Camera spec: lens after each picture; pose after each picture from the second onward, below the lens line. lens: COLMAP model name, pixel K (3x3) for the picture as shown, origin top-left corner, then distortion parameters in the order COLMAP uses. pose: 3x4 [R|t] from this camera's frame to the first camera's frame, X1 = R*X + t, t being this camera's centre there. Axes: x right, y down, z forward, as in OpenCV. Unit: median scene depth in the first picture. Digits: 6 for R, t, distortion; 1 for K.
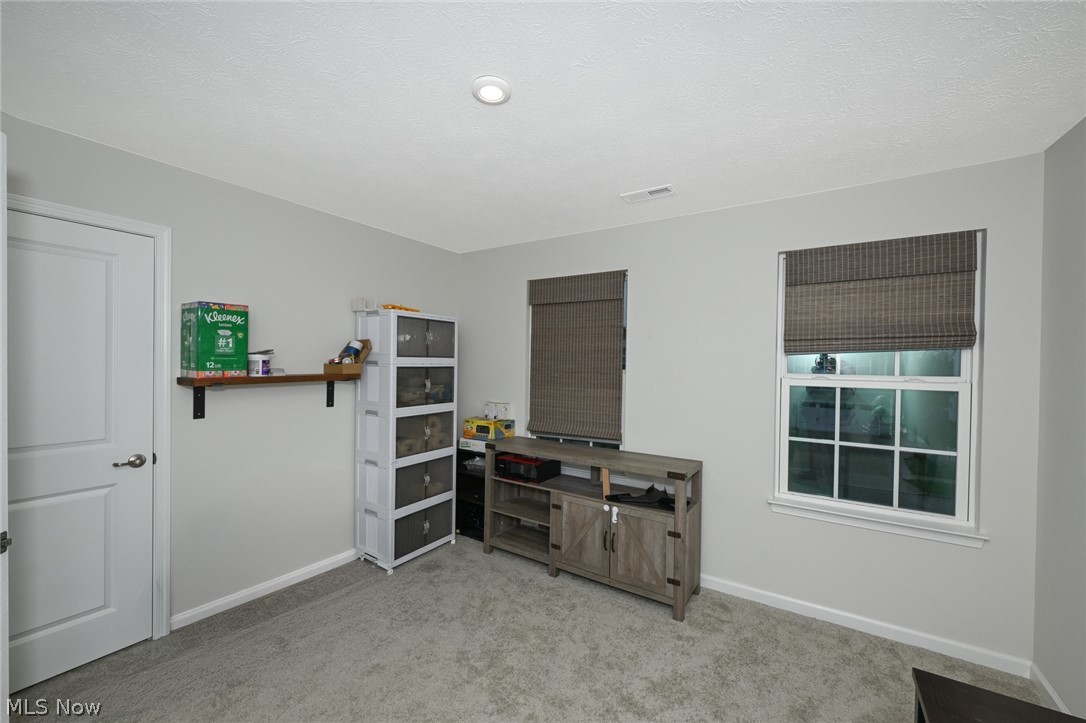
lens RADIAL K [[436.7, 0, 543.0], [0, 436.7, 361.5], [0, 0, 1]] dist [-0.002024, -0.000162]
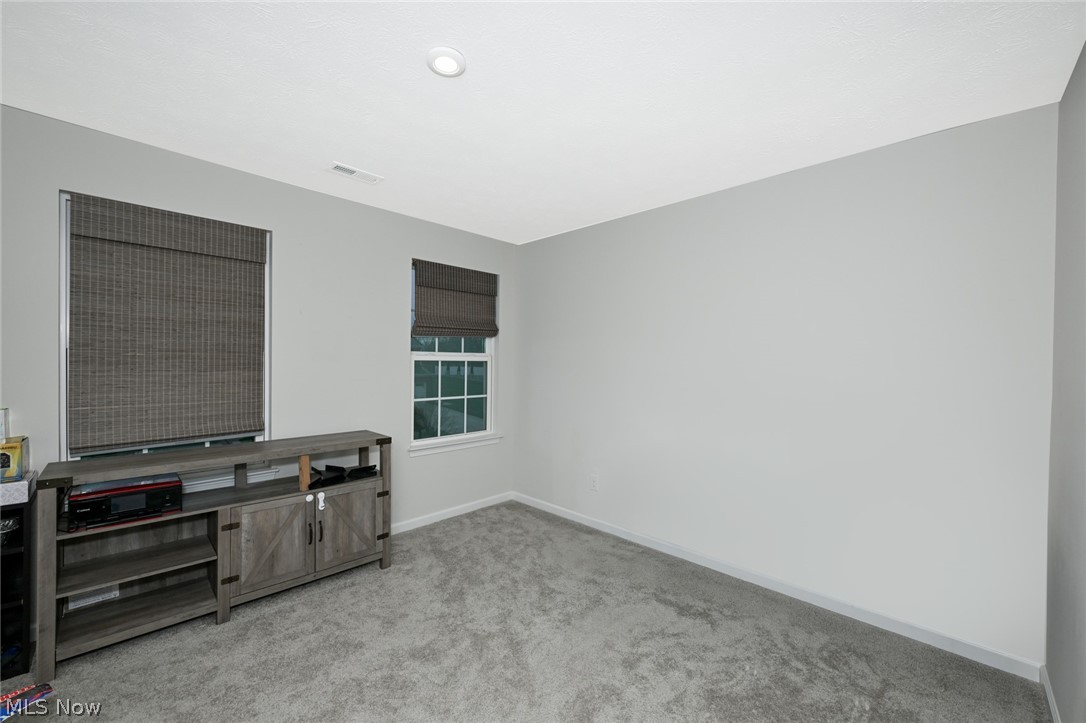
lens RADIAL K [[450.2, 0, 544.3], [0, 450.2, 354.7], [0, 0, 1]] dist [0.031464, -0.000201]
pose [[0.181868, -0.005508, 0.983307, -0.710102], [-0.023568, 0.999673, 0.009959, 0.014927], [-0.983040, -0.024986, 0.181679, 0.358766]]
